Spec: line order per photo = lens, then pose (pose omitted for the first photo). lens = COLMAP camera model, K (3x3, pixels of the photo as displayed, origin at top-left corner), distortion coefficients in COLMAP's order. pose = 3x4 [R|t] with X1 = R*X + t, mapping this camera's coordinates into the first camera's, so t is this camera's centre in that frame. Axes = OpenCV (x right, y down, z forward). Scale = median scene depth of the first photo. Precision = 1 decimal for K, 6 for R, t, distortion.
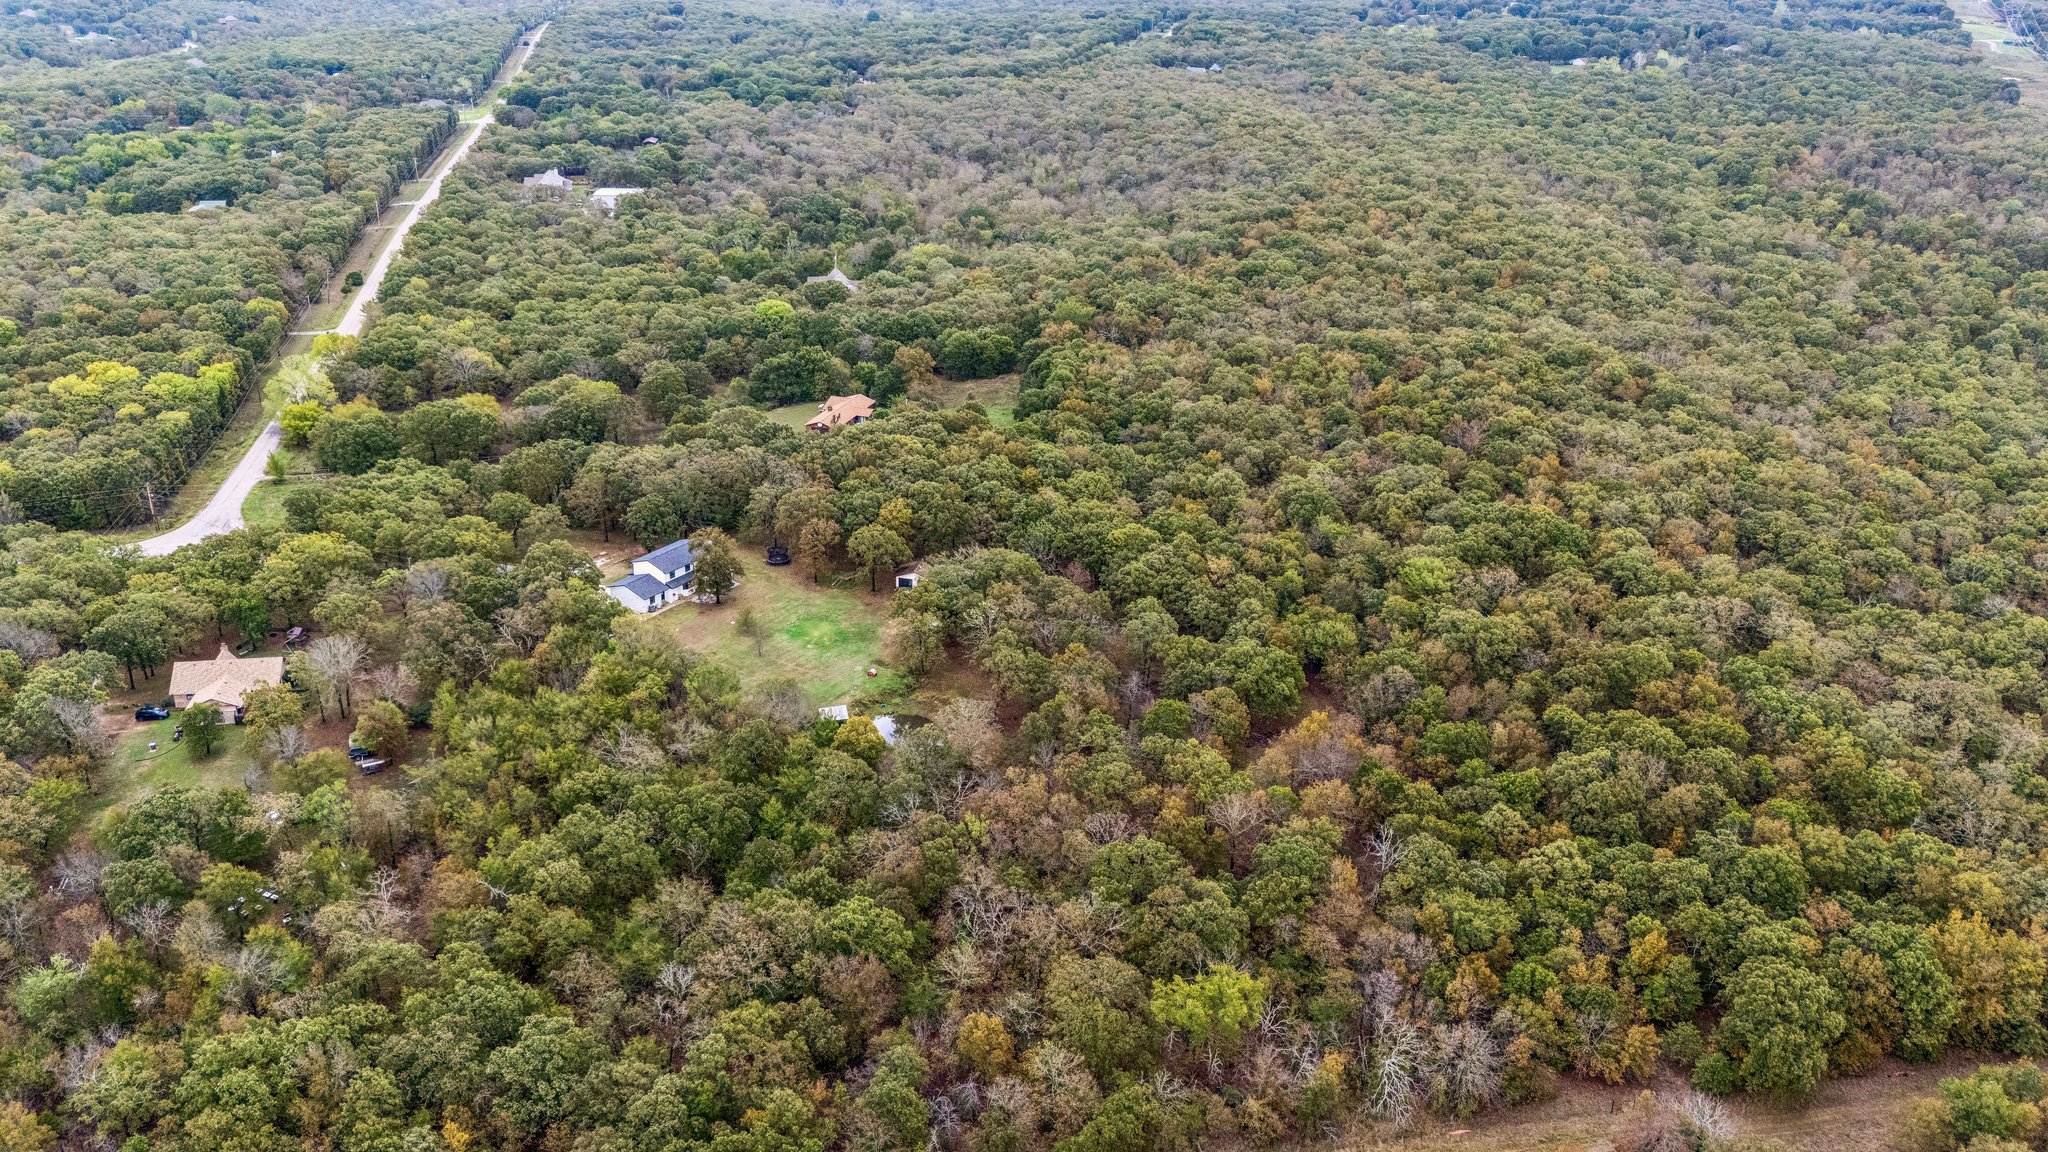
lens RADIAL K [[1466.4, 0, 941.2], [0, 1466.4, 582.8], [0, 0, 1]] dist [0.056870, -0.040431]
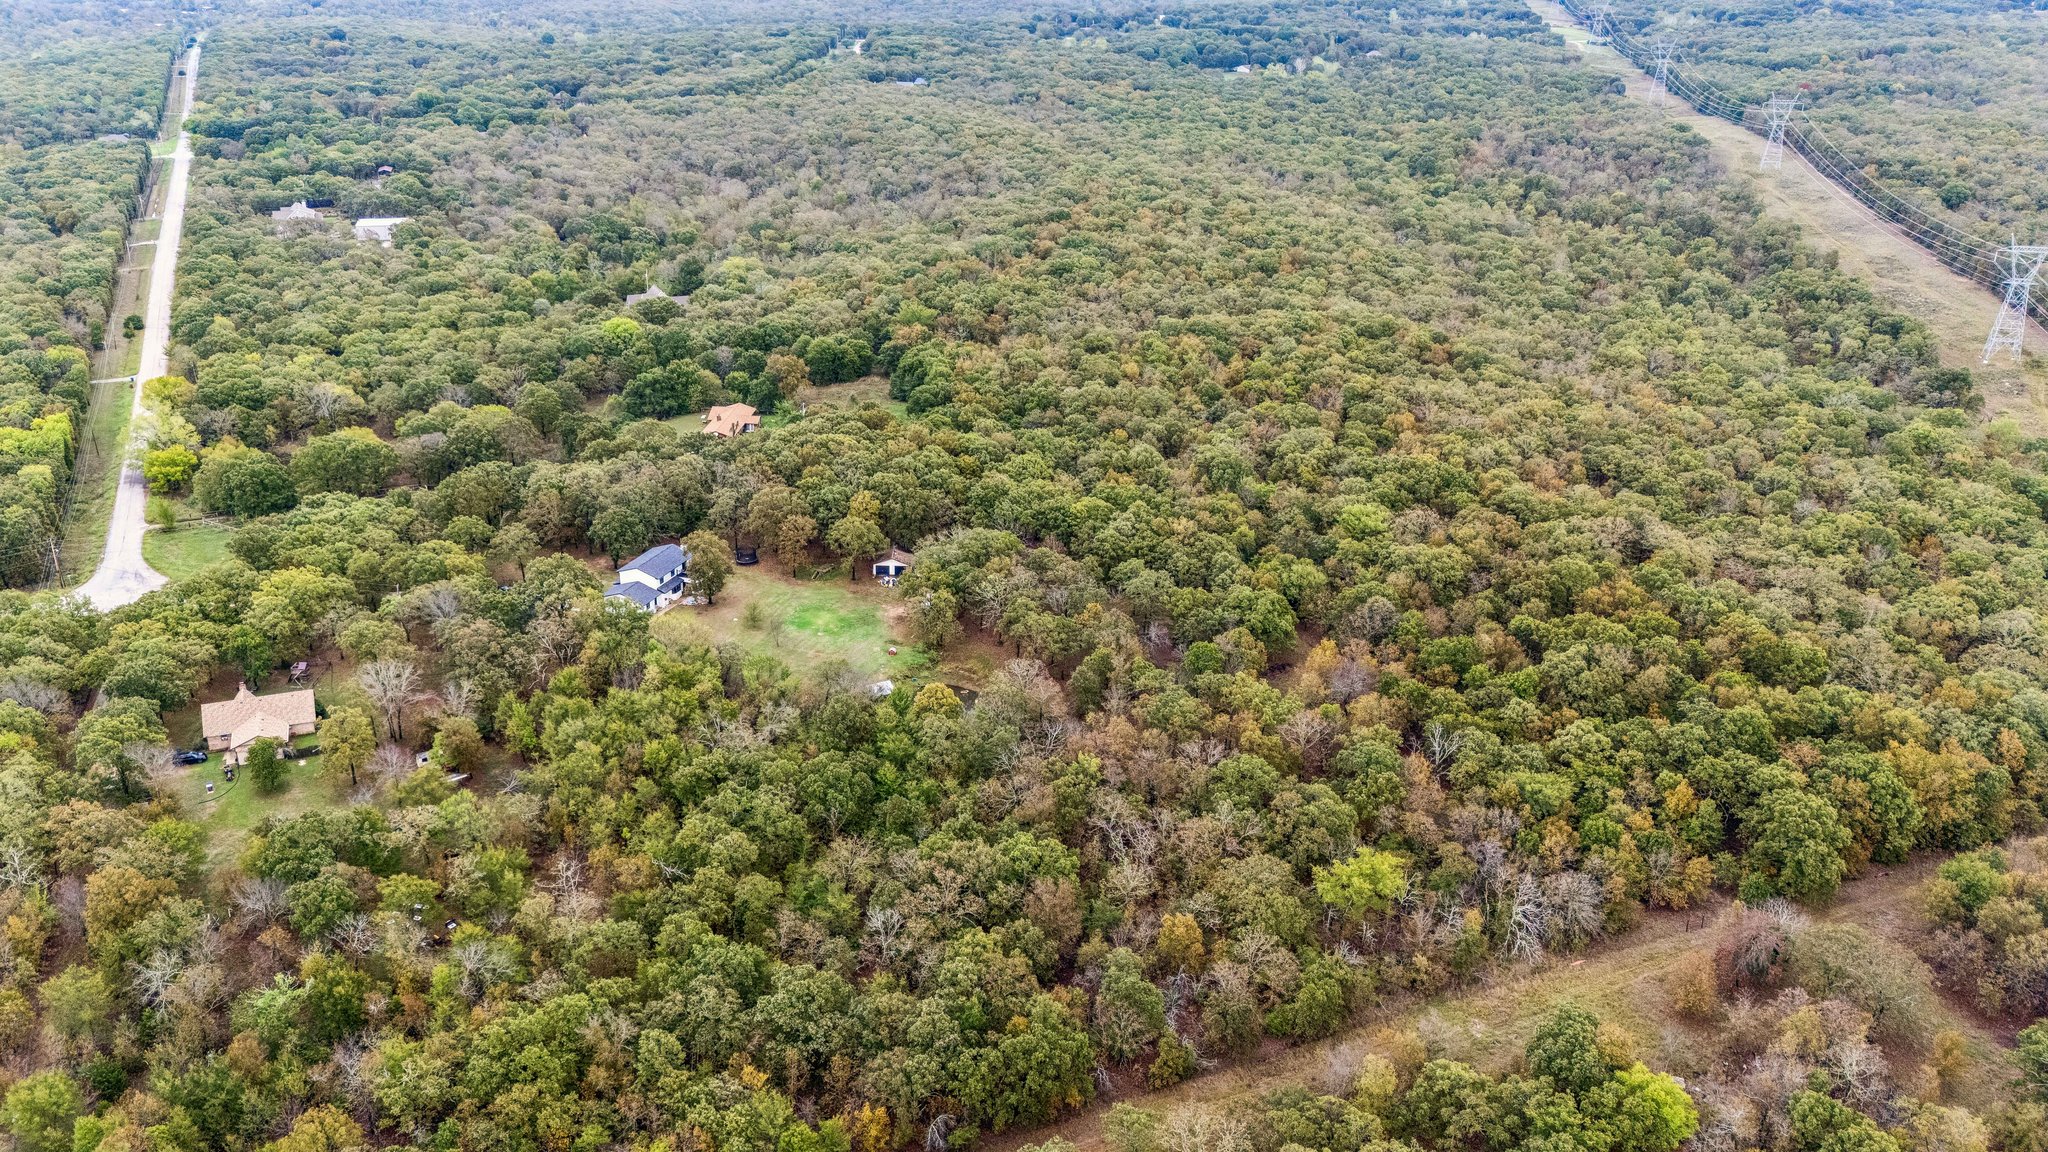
lens RADIAL K [[1466.4, 0, 941.2], [0, 1466.4, 582.8], [0, 0, 1]] dist [0.056870, -0.040431]
pose [[0.980933, -0.086680, 0.173945, -0.129925], [0.088472, 0.996075, -0.002562, 0.012318], [-0.173040, 0.017902, 0.984752, -0.028358]]
